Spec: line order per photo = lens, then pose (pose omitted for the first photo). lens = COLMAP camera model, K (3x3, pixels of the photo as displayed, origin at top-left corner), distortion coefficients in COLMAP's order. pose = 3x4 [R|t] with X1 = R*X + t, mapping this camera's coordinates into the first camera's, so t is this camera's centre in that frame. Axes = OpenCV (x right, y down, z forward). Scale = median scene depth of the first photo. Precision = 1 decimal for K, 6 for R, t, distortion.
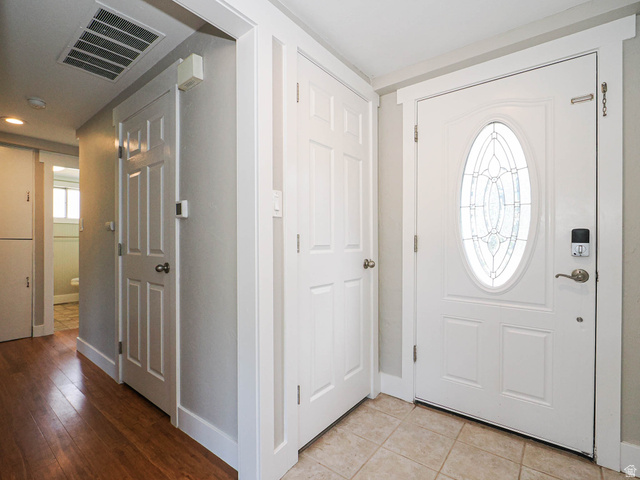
lens RADIAL K [[306.2, 0, 316.0], [0, 306.2, 240.2], [0, 0, 1]] dist [-0.006325, -0.001377]
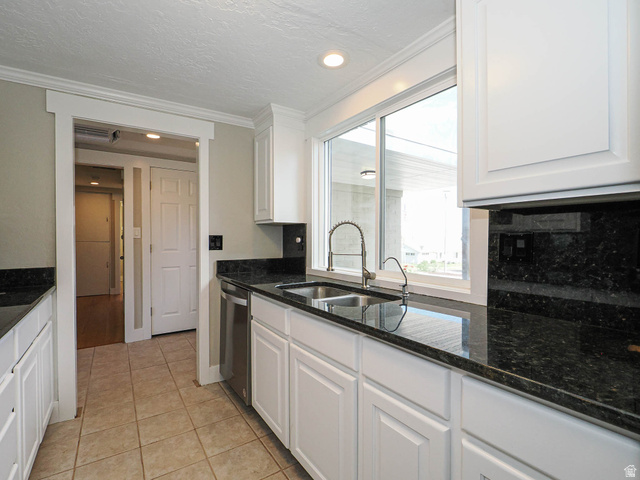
lens RADIAL K [[306.2, 0, 314.3], [0, 306.2, 238.7], [0, 0, 1]] dist [-0.006325, -0.001377]
pose [[0.951901, 0.007443, -0.306315, 0.842621], [-0.007110, 0.999972, 0.002204, -0.034696], [0.306323, 0.000080, 0.951928, -0.398130]]
